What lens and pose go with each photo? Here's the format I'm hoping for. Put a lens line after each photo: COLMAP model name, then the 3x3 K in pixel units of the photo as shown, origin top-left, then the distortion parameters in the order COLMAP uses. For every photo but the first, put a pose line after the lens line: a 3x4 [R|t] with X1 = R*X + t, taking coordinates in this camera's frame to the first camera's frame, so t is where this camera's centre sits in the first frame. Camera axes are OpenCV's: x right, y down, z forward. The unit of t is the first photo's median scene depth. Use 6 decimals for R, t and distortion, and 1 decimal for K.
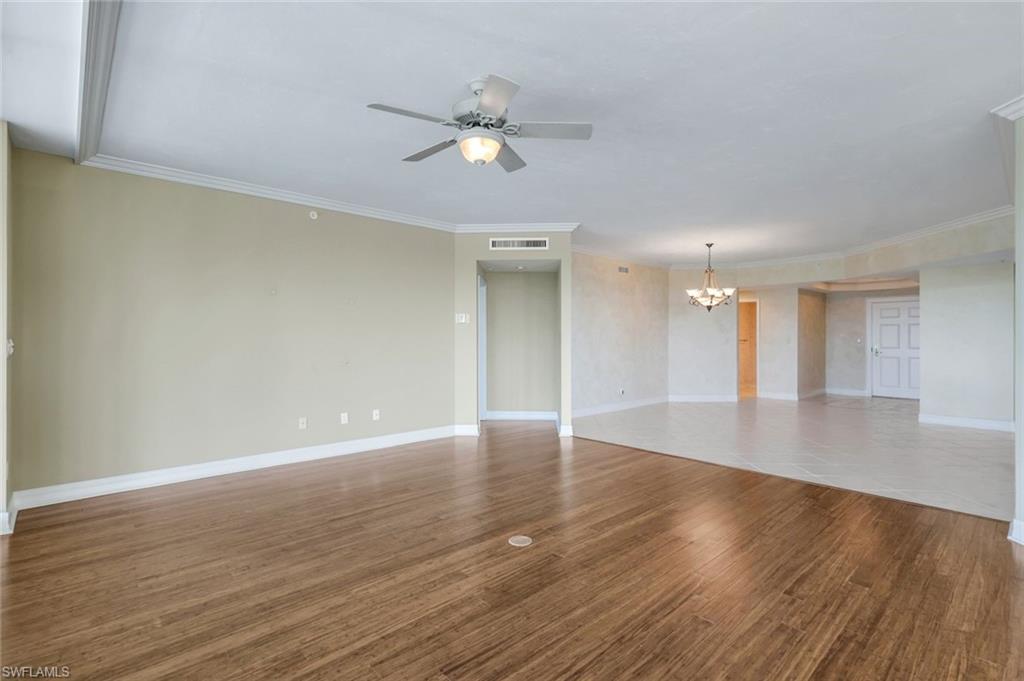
lens RADIAL K [[488.6, 0, 518.8], [0, 488.6, 337.9], [0, 0, 1]] dist [0.002418, 0.000348]
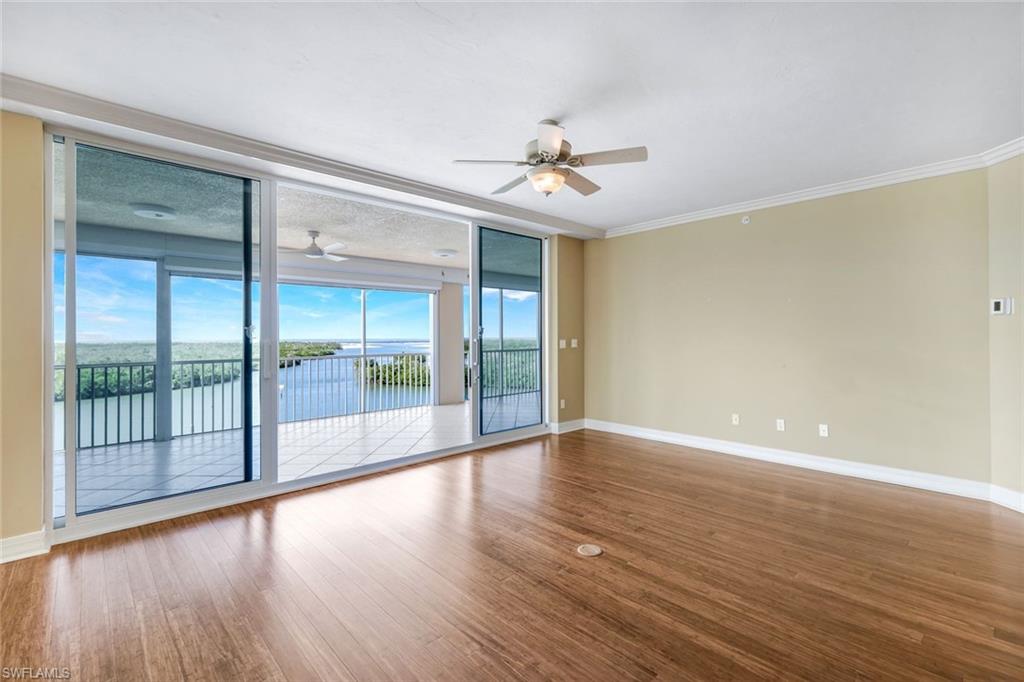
lens RADIAL K [[462.7, 0, 506.9], [0, 462.7, 333.8], [0, 0, 1]] dist [0.000440, -0.000119]
pose [[-0.011573, -0.002141, -0.999931, 0.881541], [0.003630, 0.999991, -0.002183, -0.017505], [0.999926, -0.003655, -0.011565, 0.796917]]
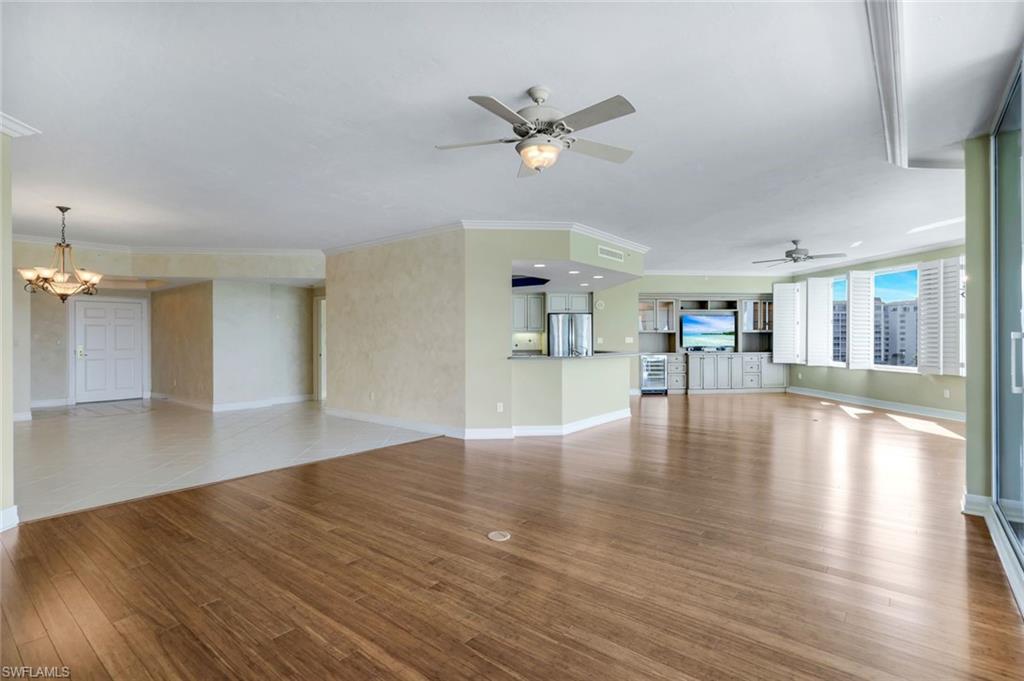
lens RADIAL K [[488.6, 0, 518.8], [0, 488.6, 337.9], [0, 0, 1]] dist [0.002418, 0.000348]
pose [[-0.142179, 0.000583, 0.989841, -0.956622], [0.003046, 0.999995, -0.000151, 0.000733], [-0.989836, 0.002994, -0.142180, 1.038557]]
